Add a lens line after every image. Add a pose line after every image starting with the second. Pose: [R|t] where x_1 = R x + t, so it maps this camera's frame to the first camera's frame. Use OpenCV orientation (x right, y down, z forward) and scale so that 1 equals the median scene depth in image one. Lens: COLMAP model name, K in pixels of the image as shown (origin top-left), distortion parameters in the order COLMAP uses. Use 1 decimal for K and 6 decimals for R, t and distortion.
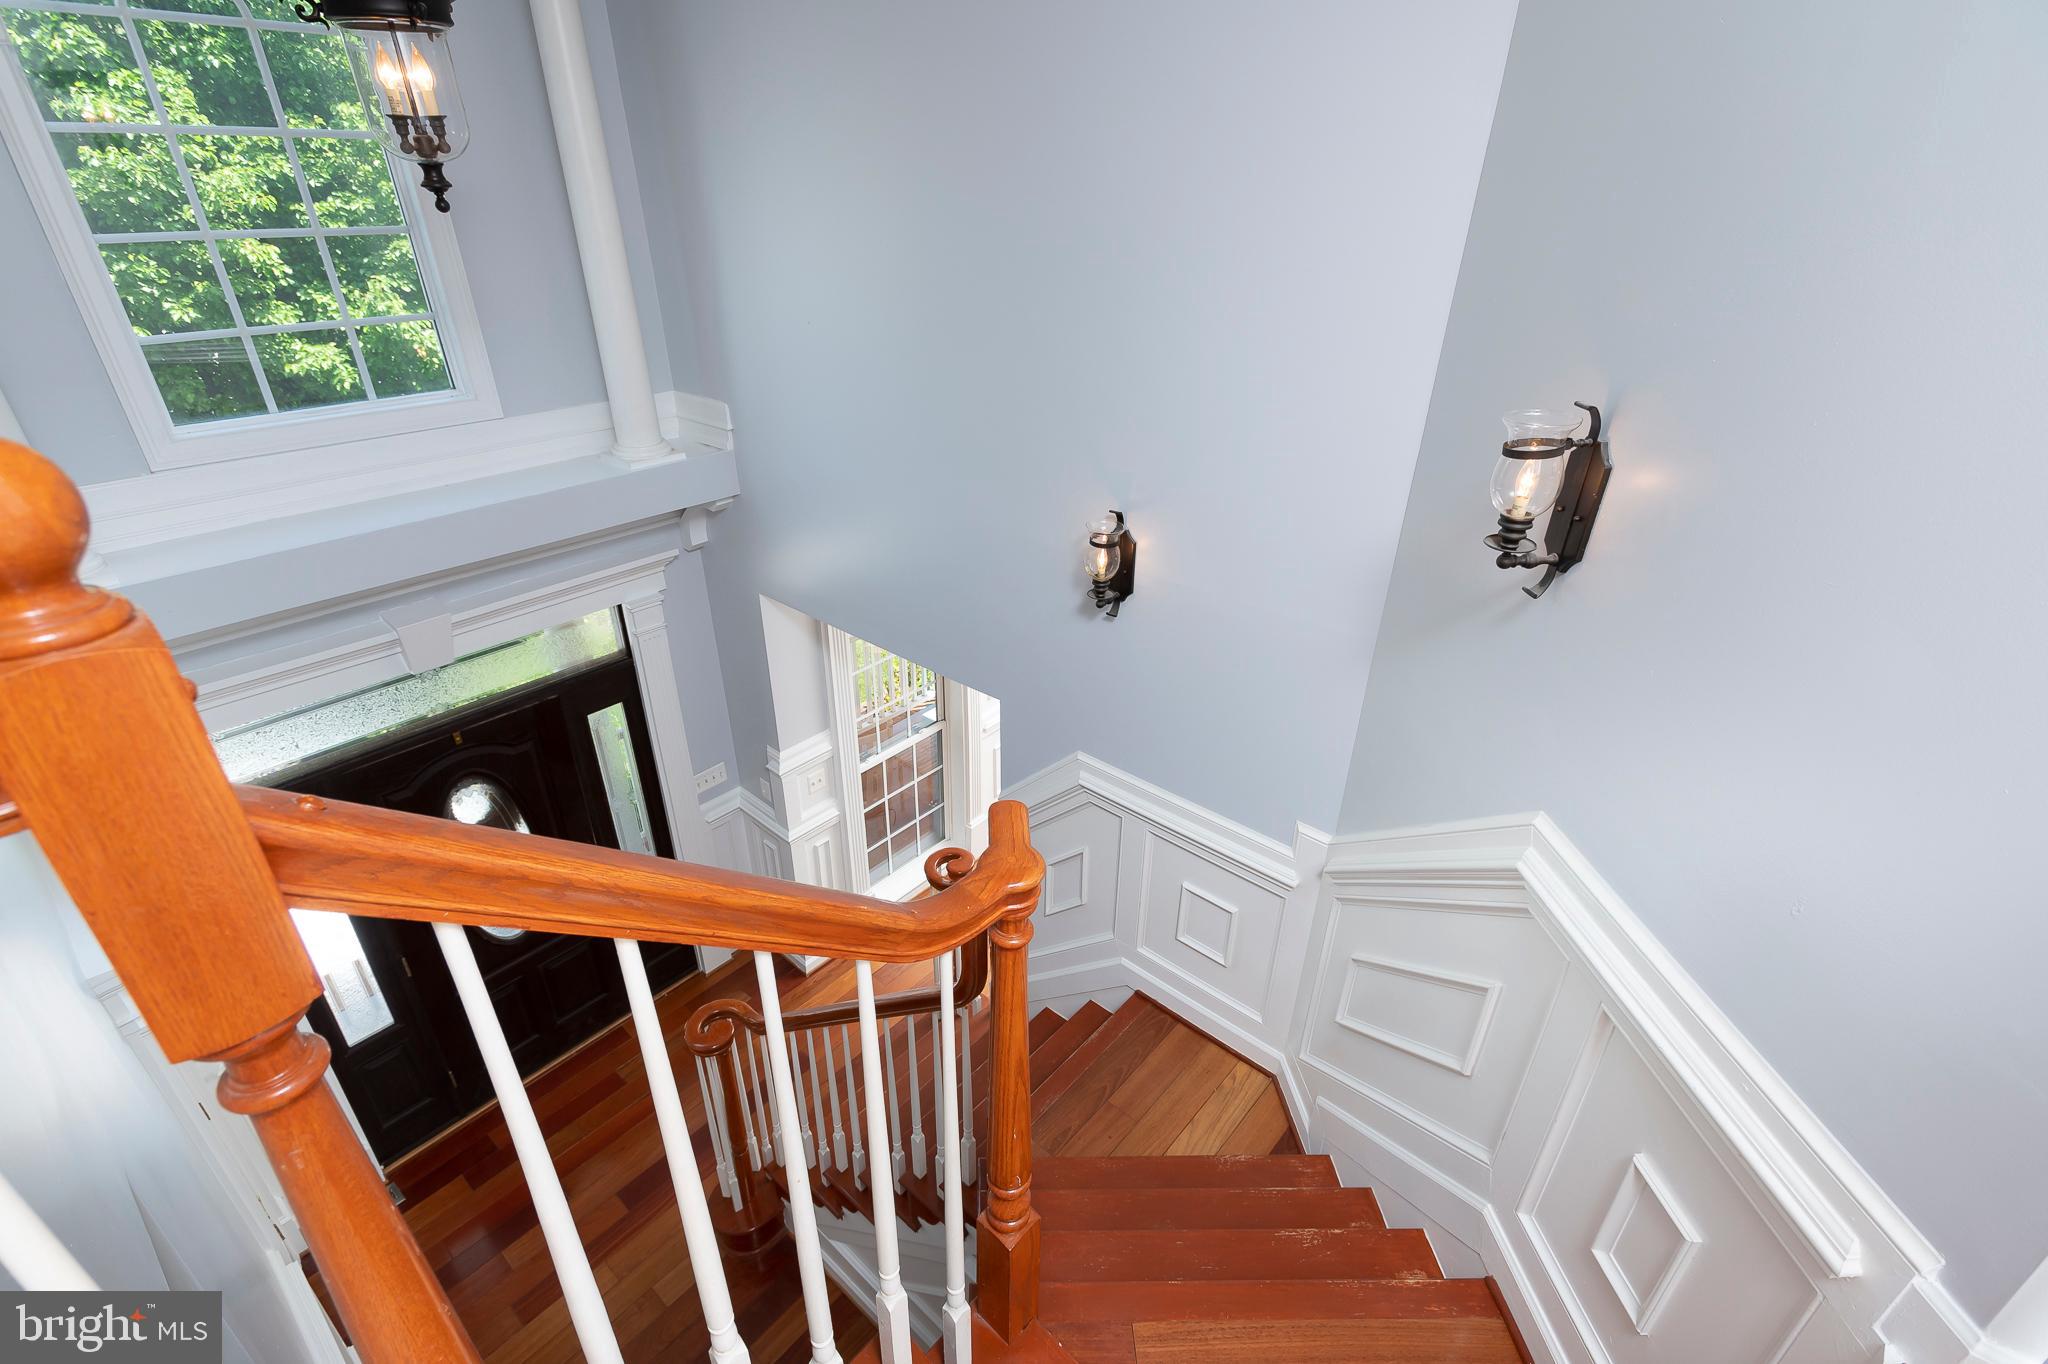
lens RADIAL K [[922.8, 0, 1024.0], [0, 922.8, 682.0], [0, 0, 1]] dist [0.019586, -0.000131]
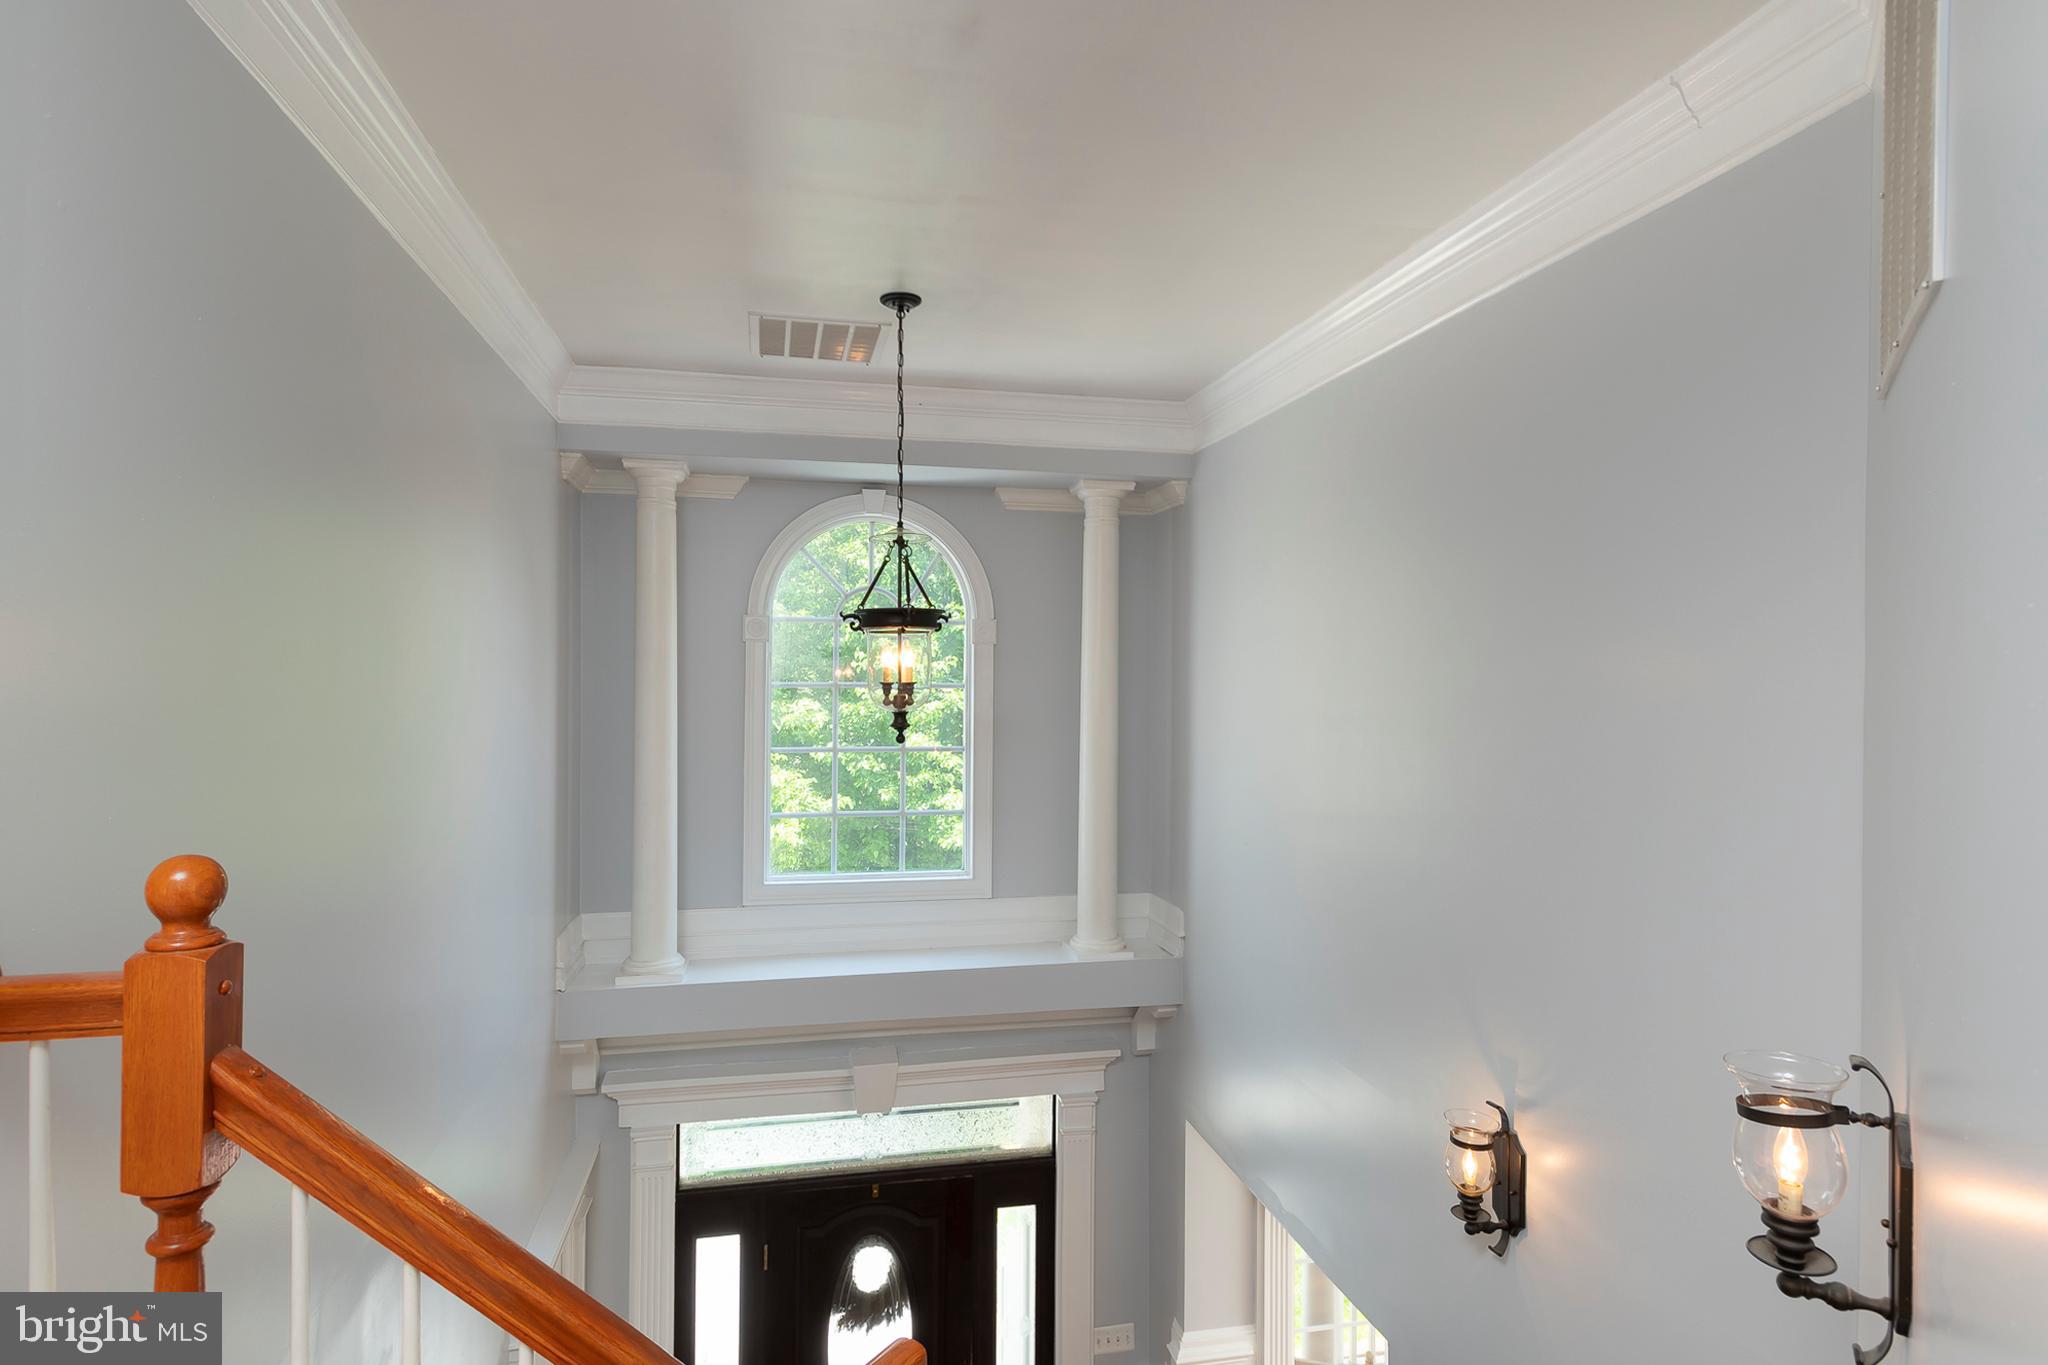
lens RADIAL K [[1066.3, 0, 1024.0], [0, 1066.3, 682.5], [0, 0, 1]] dist [0.001835, -0.000282]
pose [[0.795916, -0.000035, -0.605407, 0.273652], [-0.293902, 0.874236, -0.386436, -0.027569], [0.529282, 0.485501, 0.695808, -0.003052]]
